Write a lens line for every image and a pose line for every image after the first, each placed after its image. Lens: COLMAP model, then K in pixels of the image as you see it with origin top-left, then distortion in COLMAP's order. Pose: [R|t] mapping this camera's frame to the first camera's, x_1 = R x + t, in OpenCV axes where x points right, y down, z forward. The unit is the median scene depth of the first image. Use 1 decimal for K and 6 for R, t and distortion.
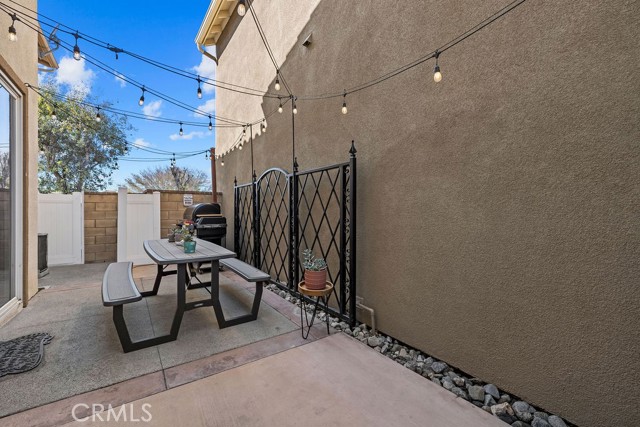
lens RADIAL K [[274.5, 0, 320.9], [0, 274.5, 213.5], [0, 0, 1]] dist [0.003521, 0.000292]
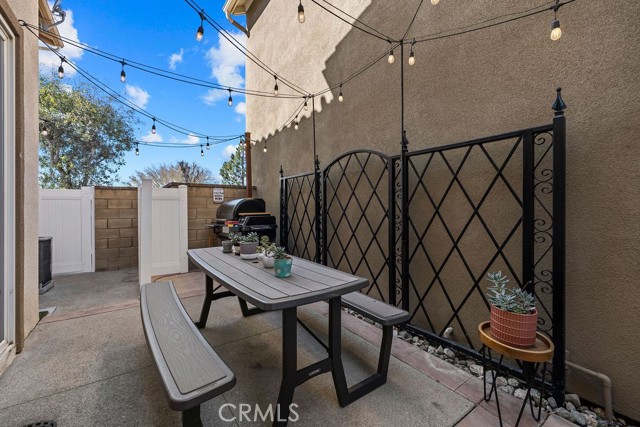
lens RADIAL K [[274.5, 0, 320.3], [0, 274.5, 209.4], [0, 0, 1]] dist [0.003521, 0.000292]
pose [[0.999960, -0.004843, -0.007469, -0.219964], [0.004817, 0.999982, -0.003581, -0.002177], [0.007486, 0.003545, 0.999966, 0.219948]]
